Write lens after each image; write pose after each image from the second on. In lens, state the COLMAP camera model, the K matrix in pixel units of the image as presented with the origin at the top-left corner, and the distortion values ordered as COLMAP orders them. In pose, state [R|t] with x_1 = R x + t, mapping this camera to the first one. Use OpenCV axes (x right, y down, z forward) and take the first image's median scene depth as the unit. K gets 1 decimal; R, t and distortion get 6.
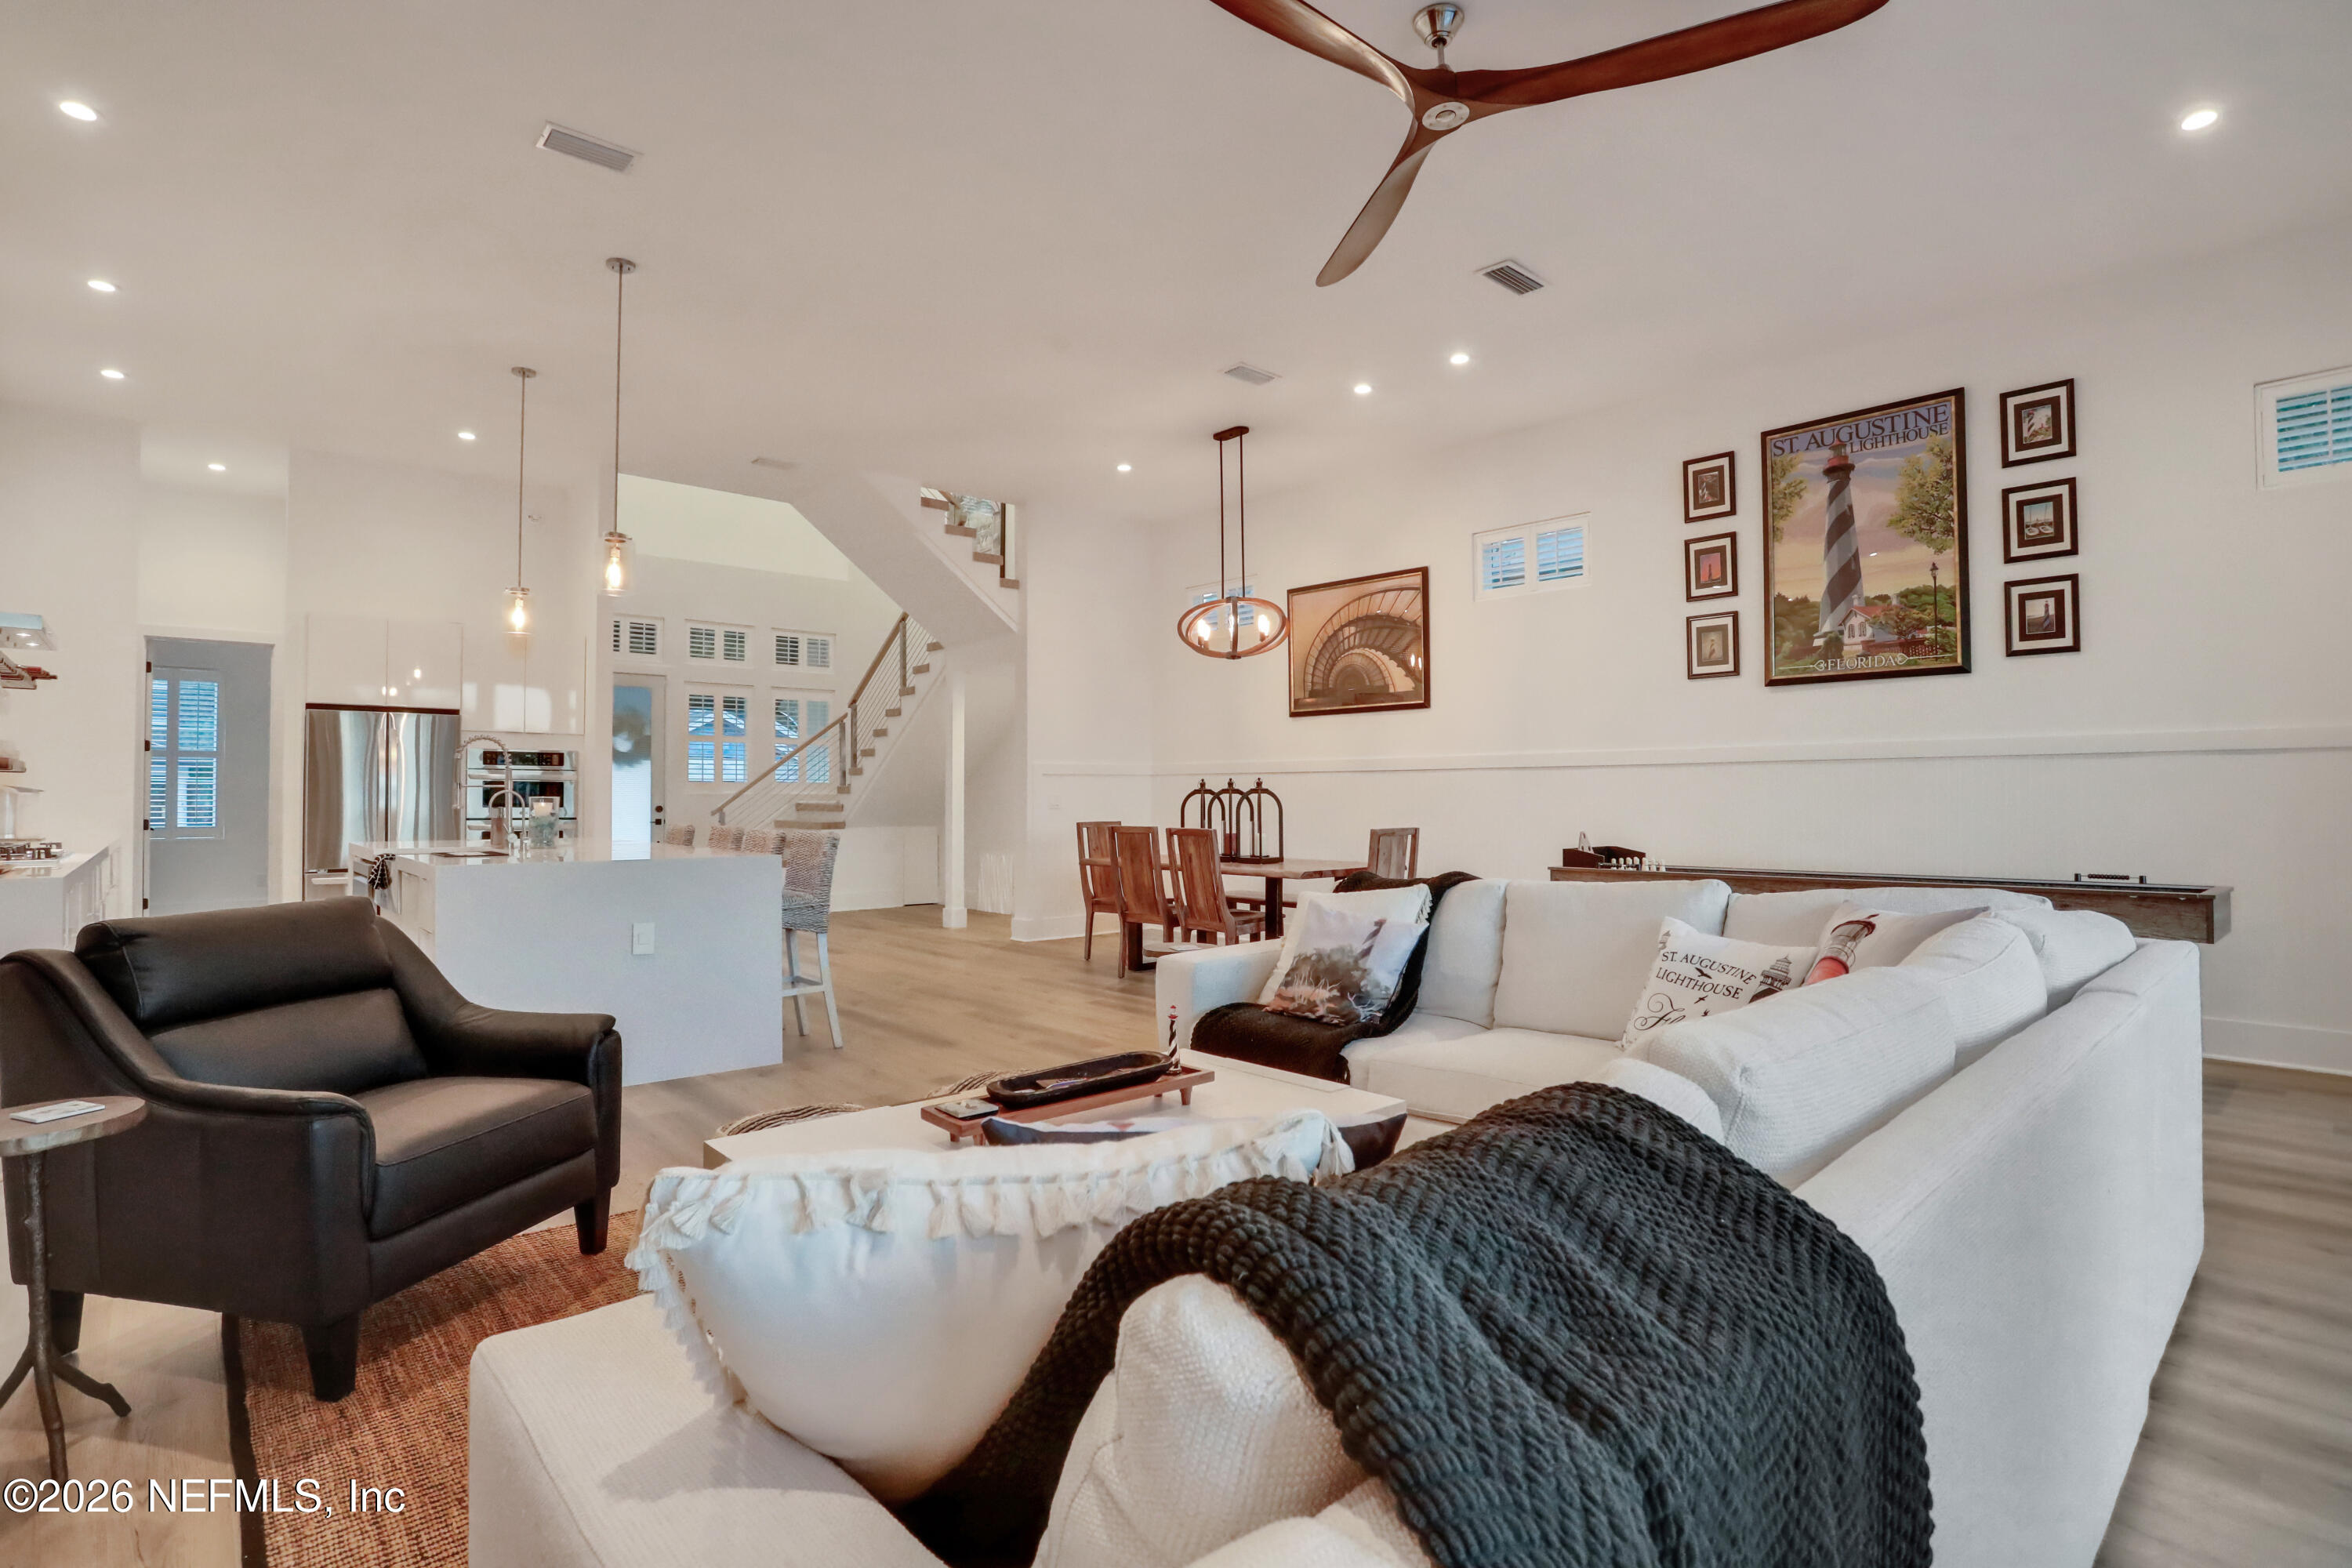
lens RADIAL K [[1205.4, 0, 1165.3], [0, 1205.4, 786.4], [0, 0, 1]] dist [-0.037272, 0.001388]
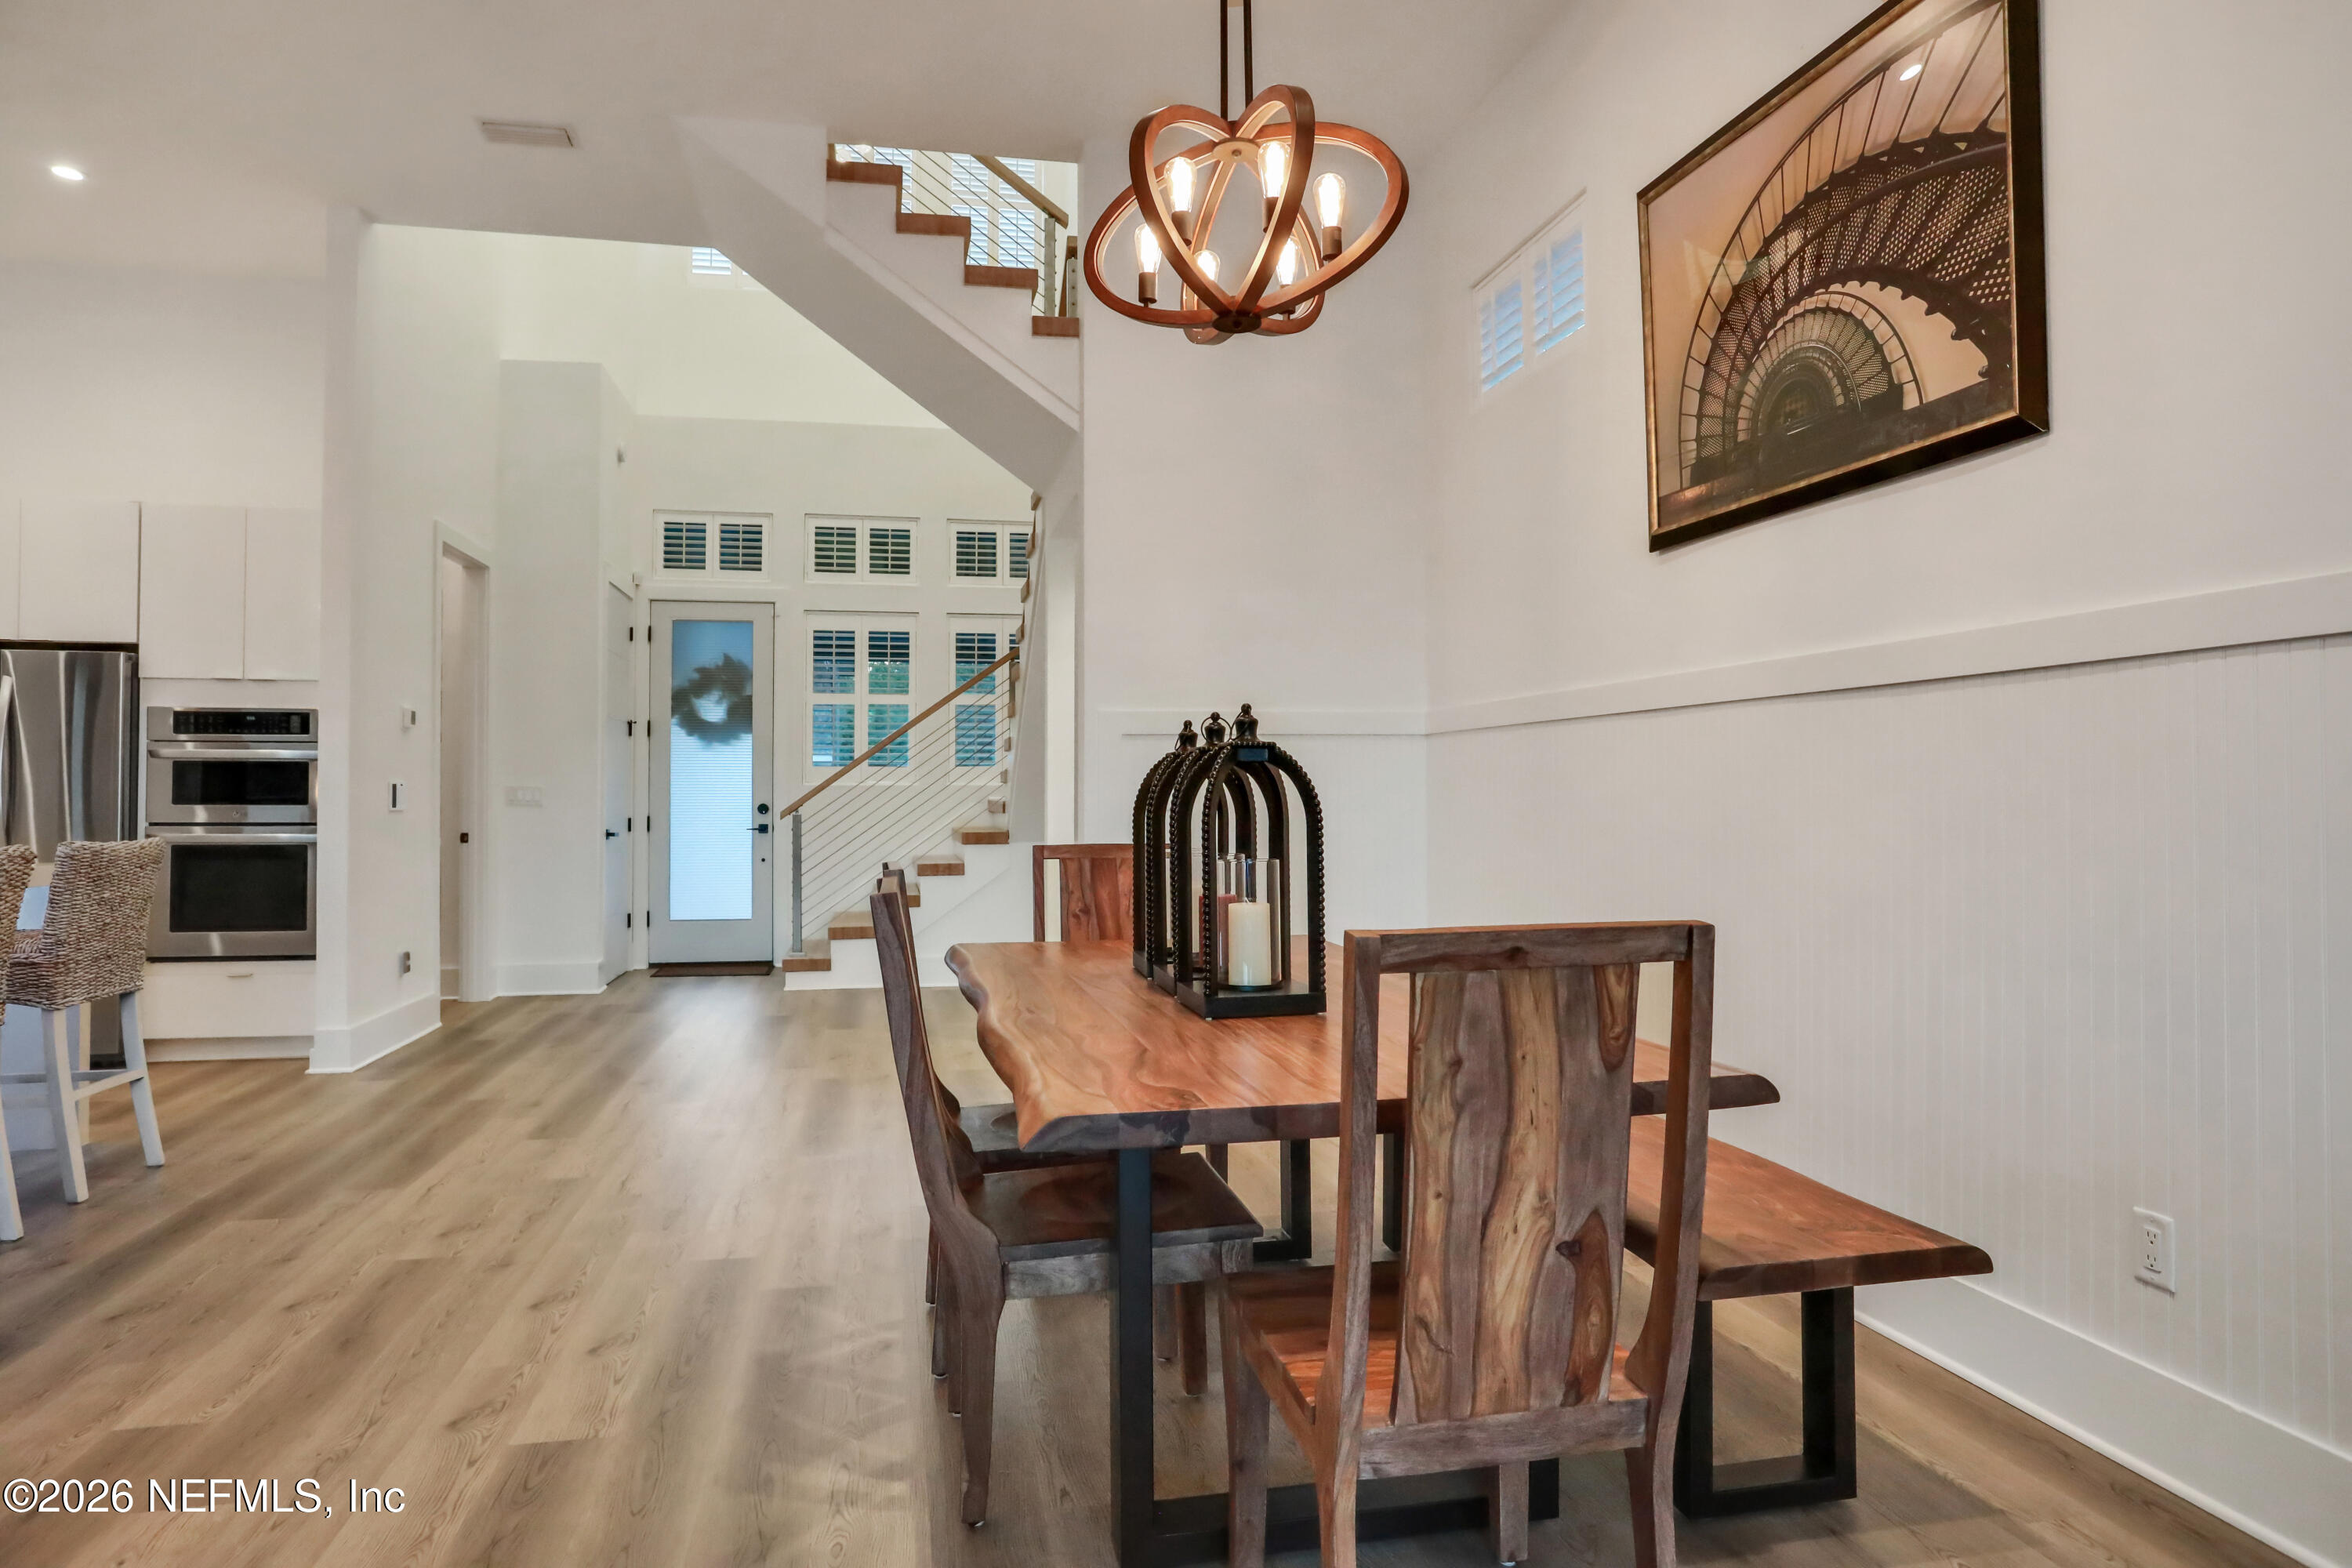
lens RADIAL K [[1373.4, 0, 1179.6], [0, 1373.4, 770.1], [0, 0, 1]] dist [-0.032390, 0.002821]
pose [[0.854269, -0.010182, -0.519732, 0.202757], [0.005574, 0.999930, -0.010426, 0.009413], [0.519801, 0.006010, 0.854266, 0.626255]]
